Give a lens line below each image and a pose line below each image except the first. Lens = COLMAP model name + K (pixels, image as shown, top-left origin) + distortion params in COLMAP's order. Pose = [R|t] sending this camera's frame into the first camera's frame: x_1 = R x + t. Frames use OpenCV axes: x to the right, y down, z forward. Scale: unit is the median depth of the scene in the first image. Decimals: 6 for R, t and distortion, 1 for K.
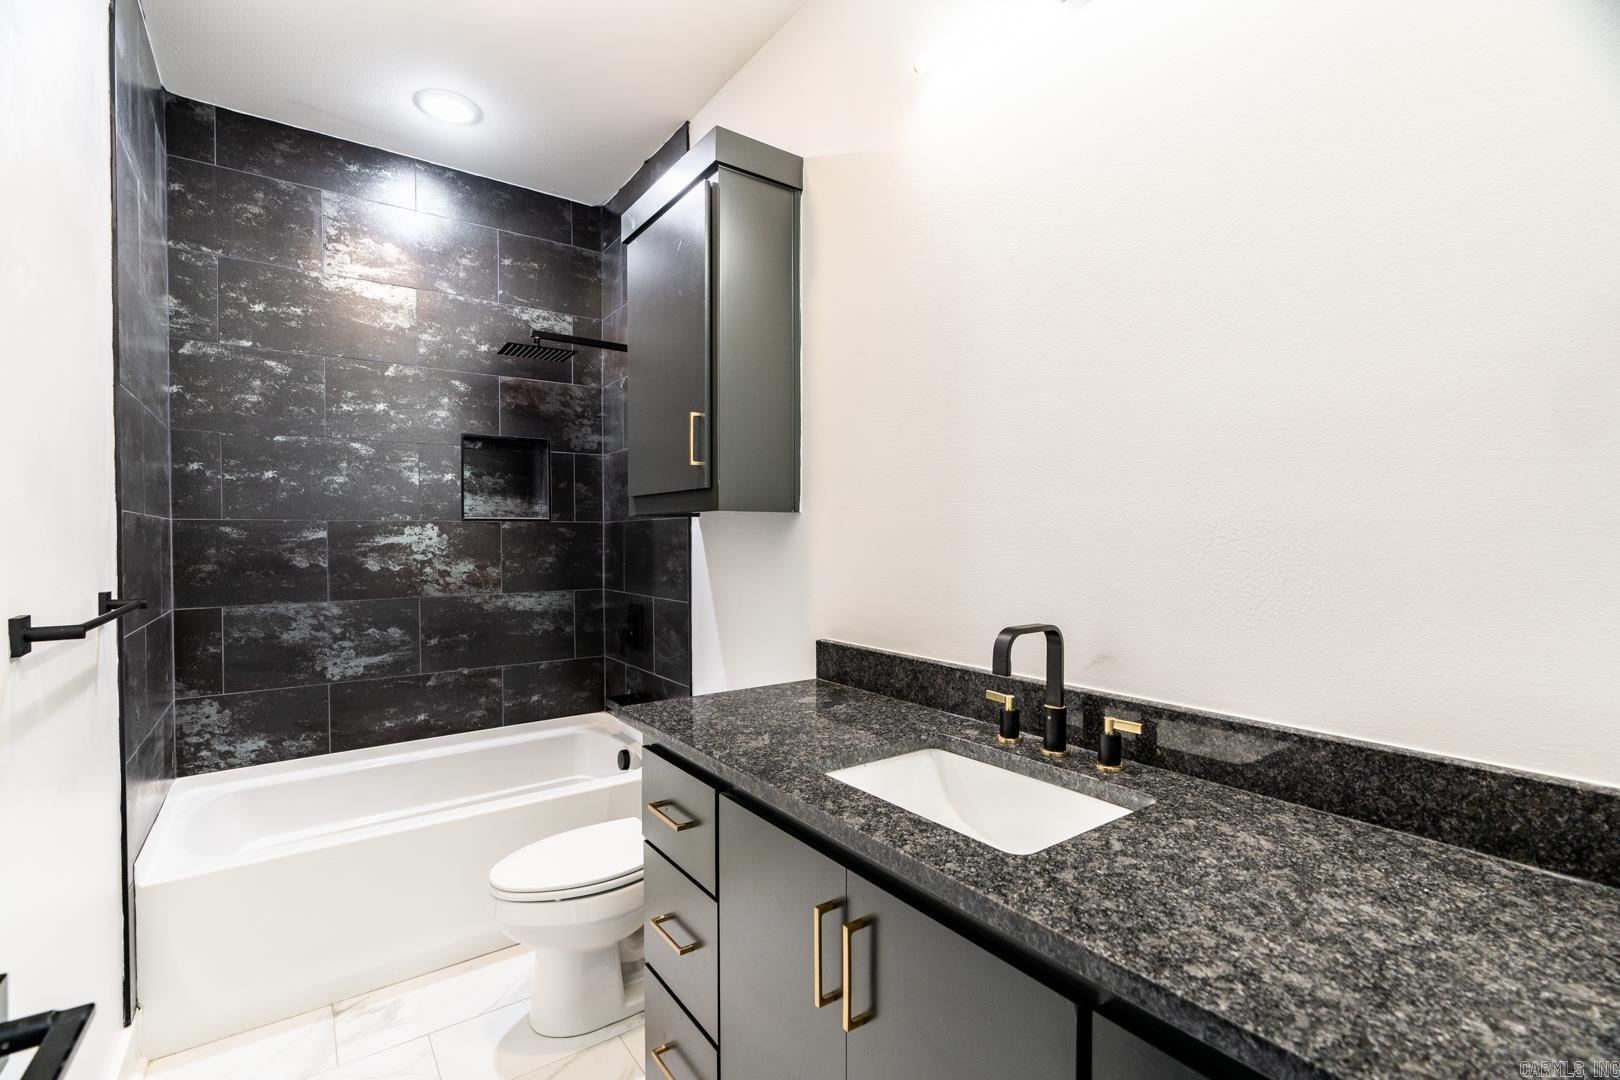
lens RADIAL K [[739.6, 0, 820.1], [0, 739.6, 537.8], [0, 0, 1]] dist [-0.006201, 0.001938]
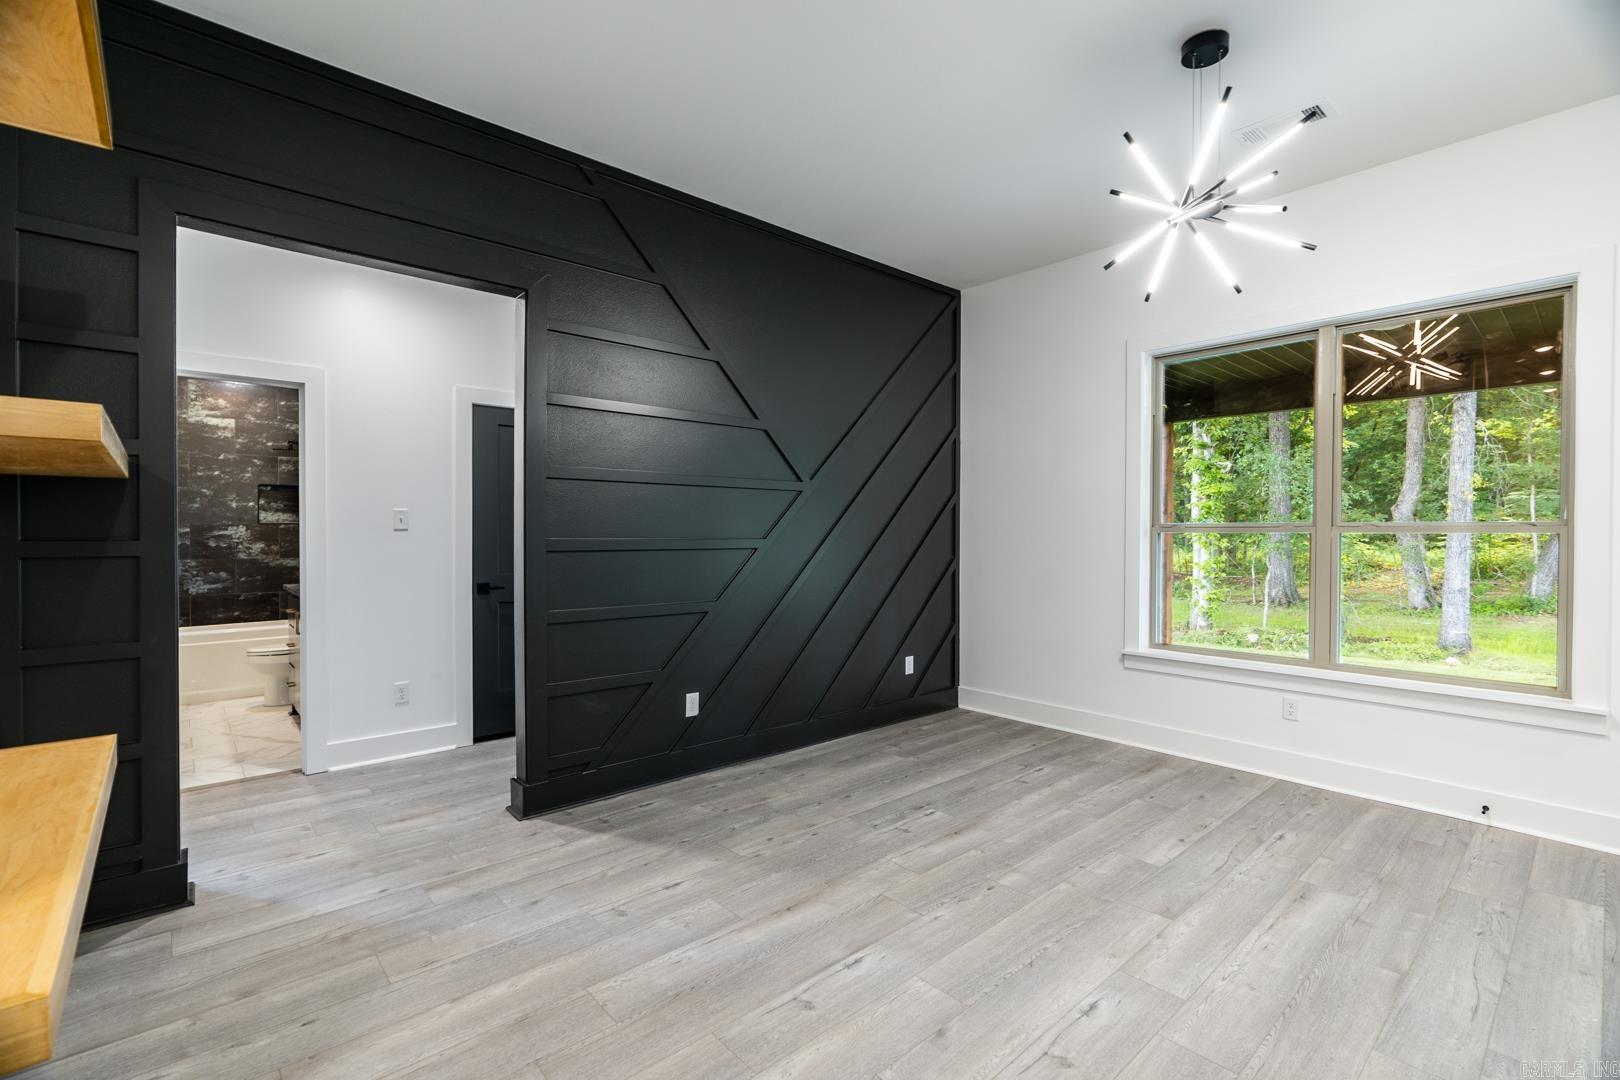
lens RADIAL K [[739.6, 0, 830.3], [0, 739.6, 534.5], [0, 0, 1]] dist [-0.006201, 0.001938]
pose [[0.992296, 0.003959, 0.123826, 0.949503], [-0.003702, 0.999990, -0.002302, 0.006701], [-0.123834, 0.001826, 0.992301, -1.409321]]
